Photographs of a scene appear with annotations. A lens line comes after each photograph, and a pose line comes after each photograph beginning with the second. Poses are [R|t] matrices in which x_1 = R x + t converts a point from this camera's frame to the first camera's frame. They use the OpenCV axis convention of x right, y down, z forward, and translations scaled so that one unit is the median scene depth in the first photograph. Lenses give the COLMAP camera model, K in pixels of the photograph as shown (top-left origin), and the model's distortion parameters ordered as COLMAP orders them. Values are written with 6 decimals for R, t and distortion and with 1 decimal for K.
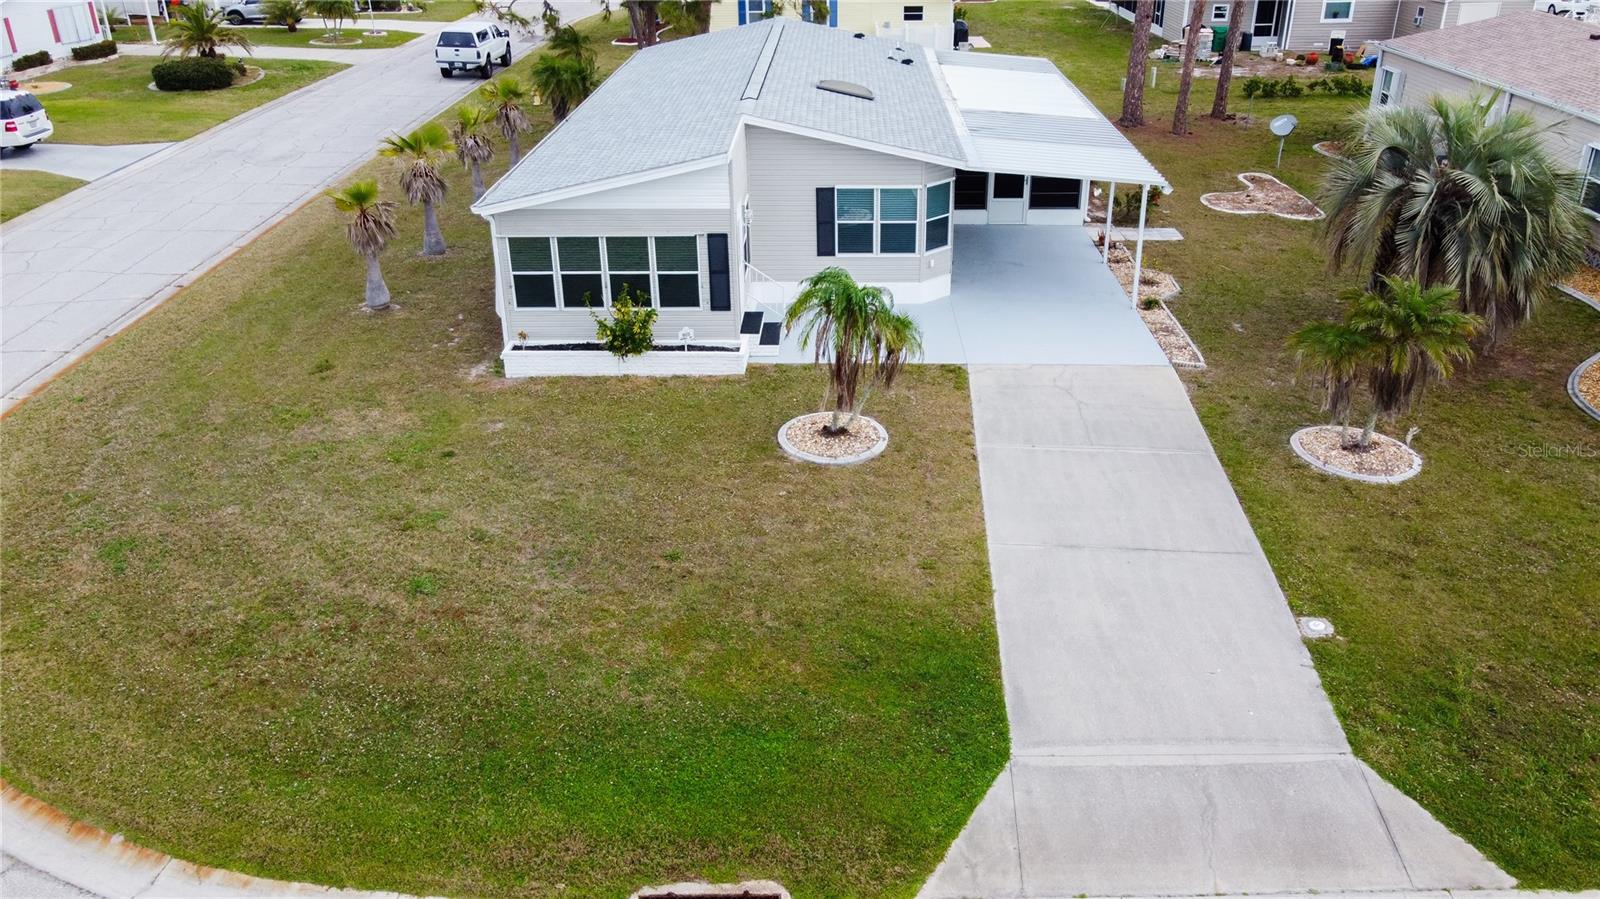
lens RADIAL K [[1220.8, 0, 811.3], [0, 1220.8, 453.6], [0, 0, 1]] dist [0.012442, 0.008872]
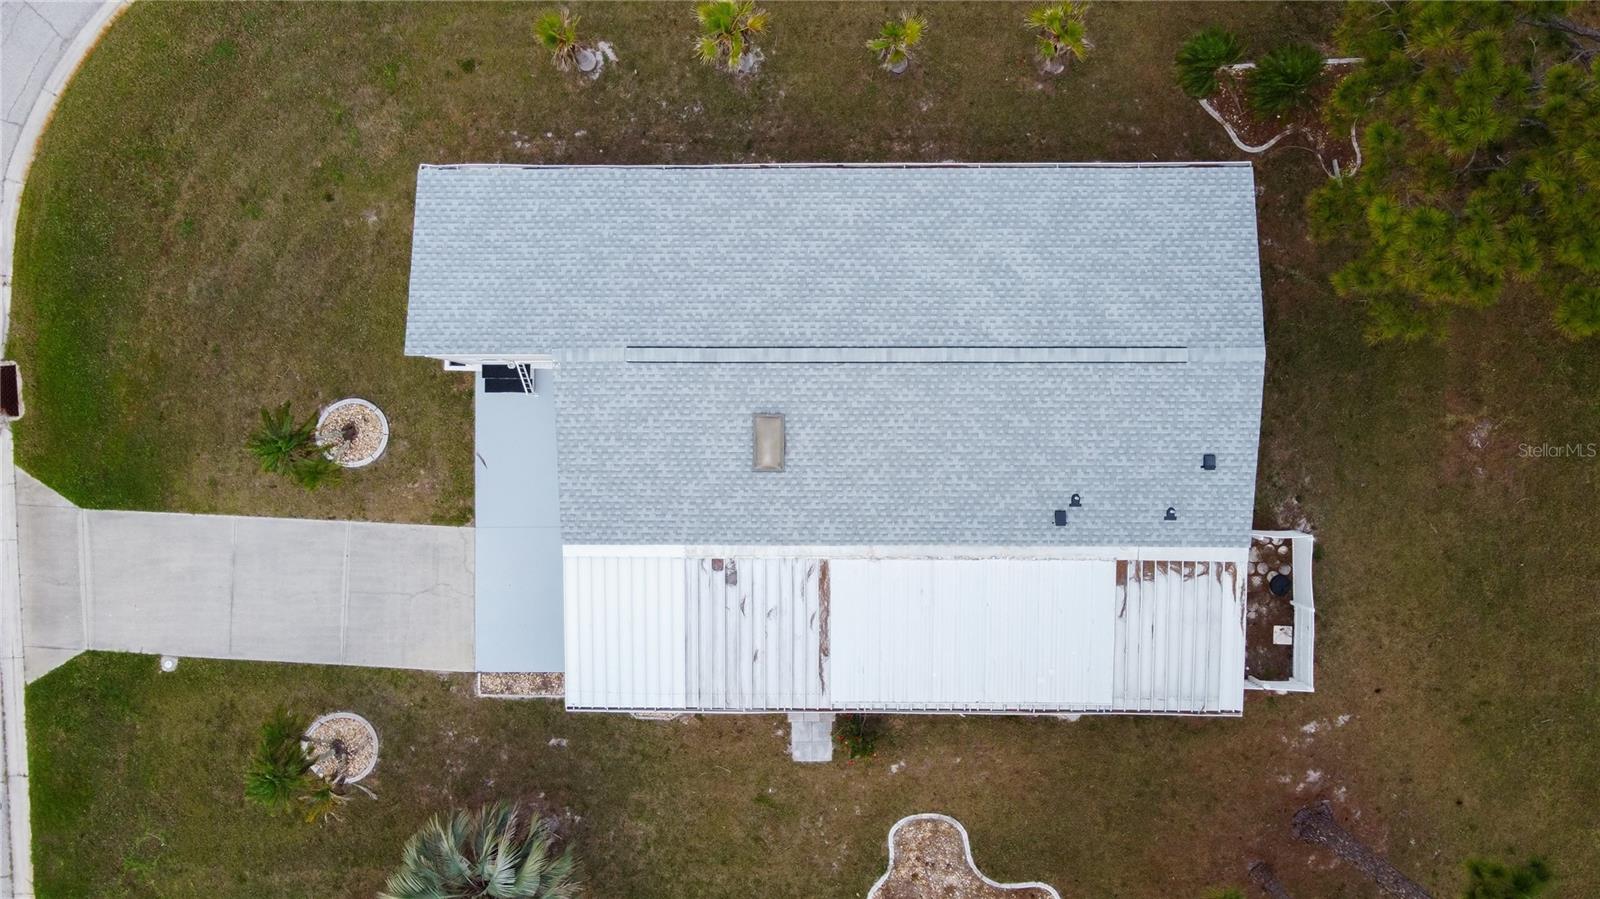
lens RADIAL K [[1220.8, 0, 811.3], [0, 1220.8, 453.6], [0, 0, 1]] dist [0.012442, 0.008872]
pose [[0.022401, 0.999582, 0.018267, 0.026816], [-0.424335, -0.007038, 0.905478, -1.591841], [0.905228, -0.028035, 0.424000, 0.796163]]
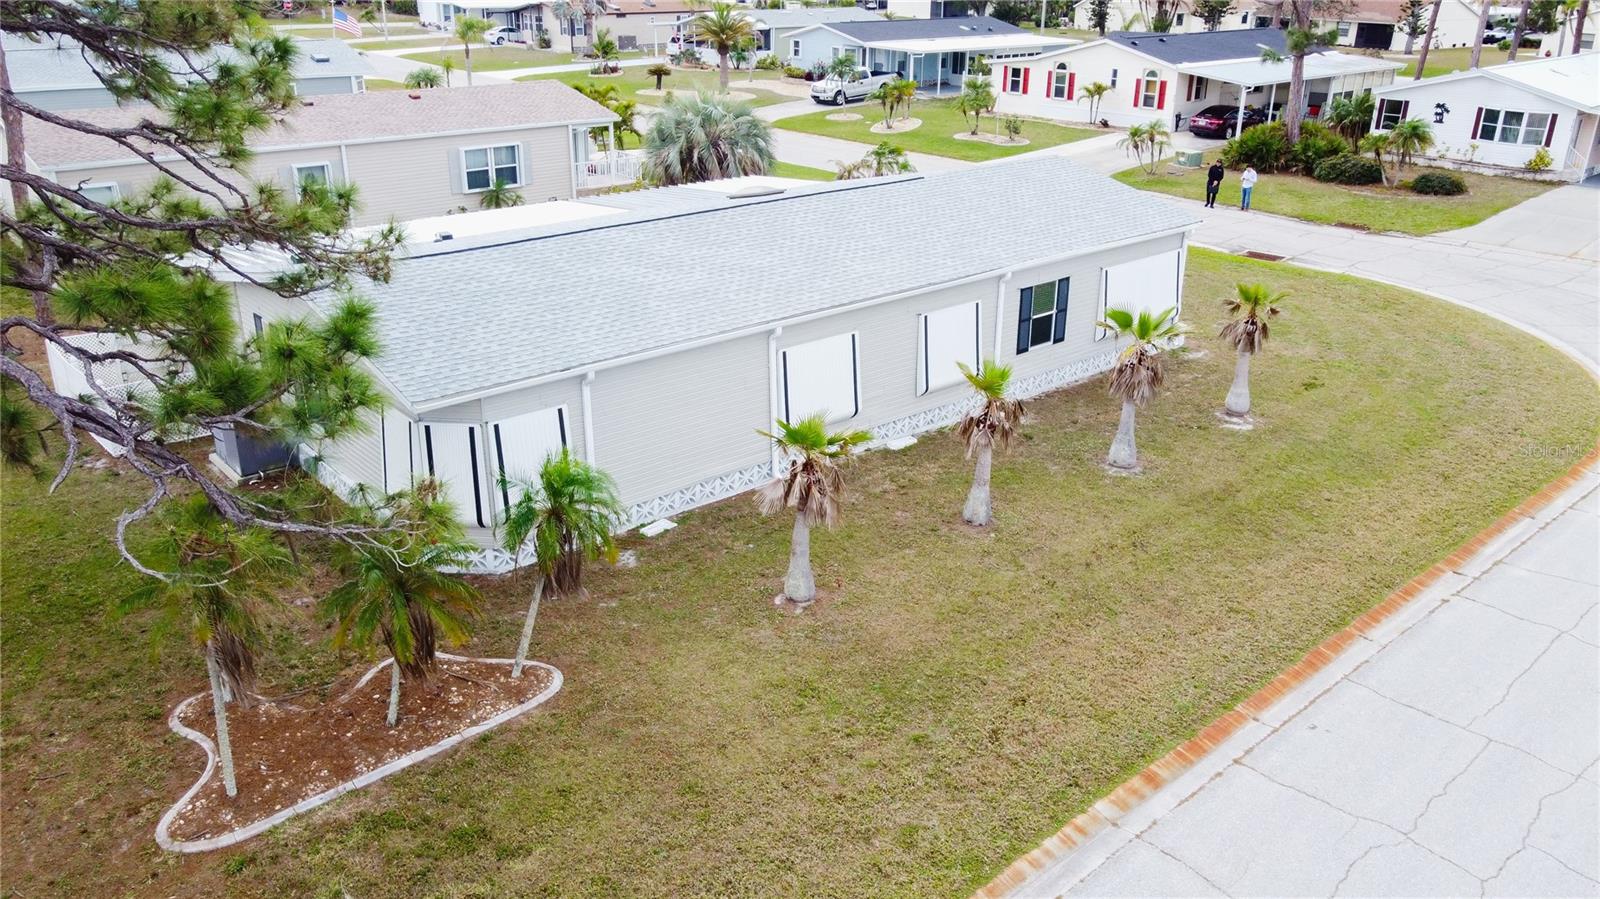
lens RADIAL K [[1220.8, 0, 811.3], [0, 1220.8, 453.6], [0, 0, 1]] dist [0.012442, 0.008872]
pose [[-0.680124, -0.284689, 0.675562, -0.943726], [0.312013, 0.721477, 0.618158, -0.962478], [-0.663385, 0.631207, -0.401867, 1.948673]]
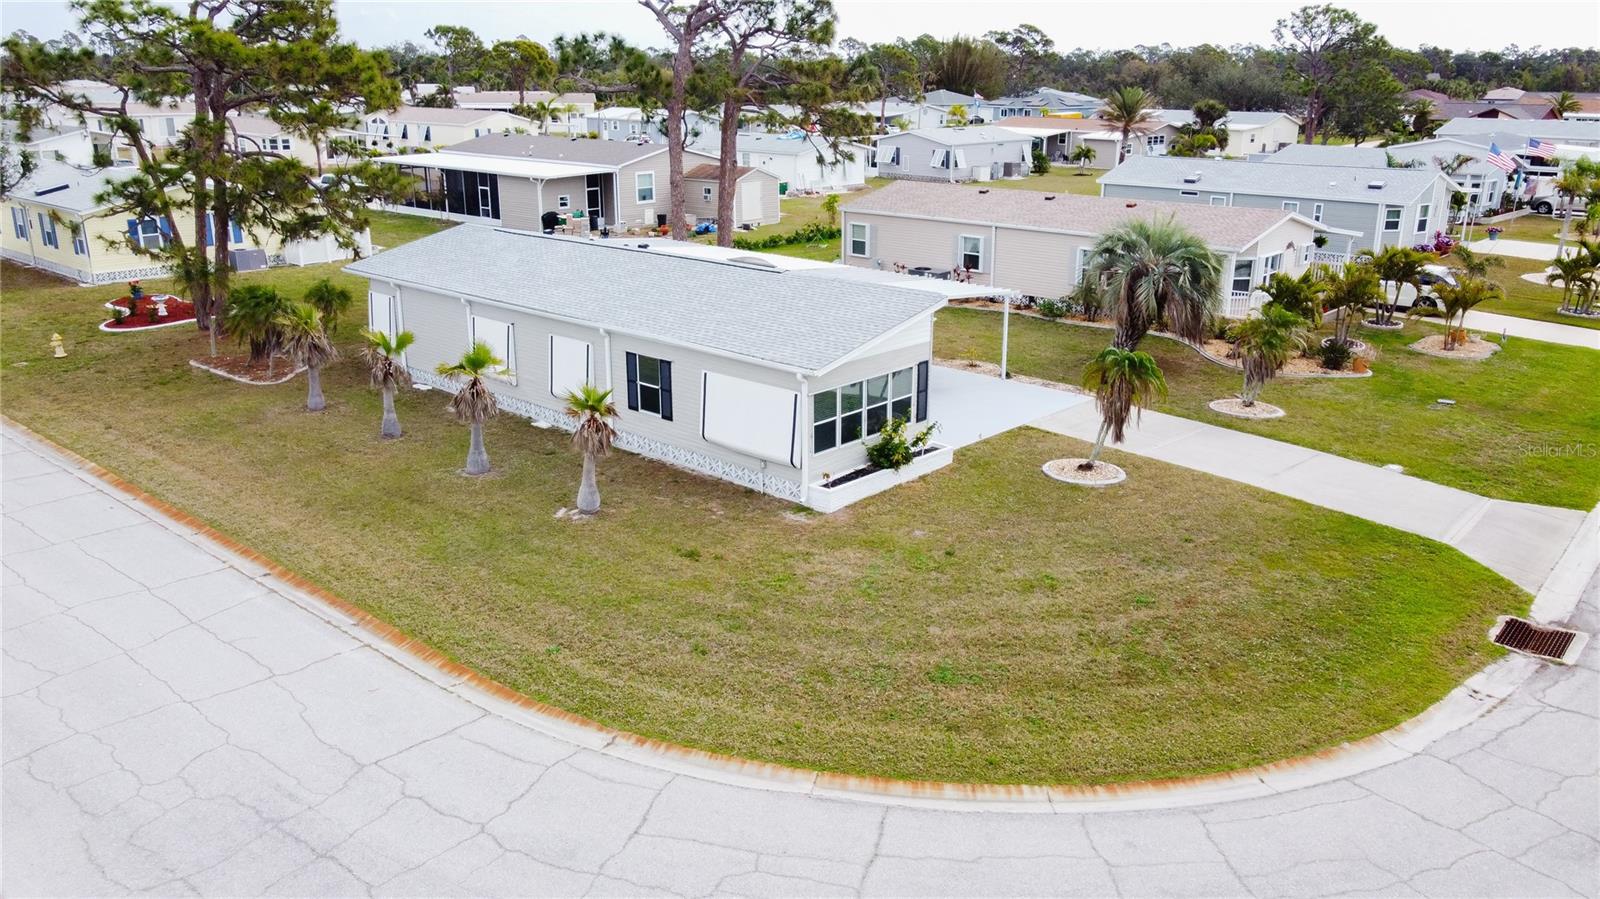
lens RADIAL K [[1220.8, 0, 811.3], [0, 1220.8, 453.6], [0, 0, 1]] dist [0.012442, 0.008872]
pose [[0.653673, -0.219433, 0.724265, -1.126869], [0.324761, 0.945773, -0.006564, -0.117822], [-0.683551, 0.239504, 0.689490, 0.208786]]
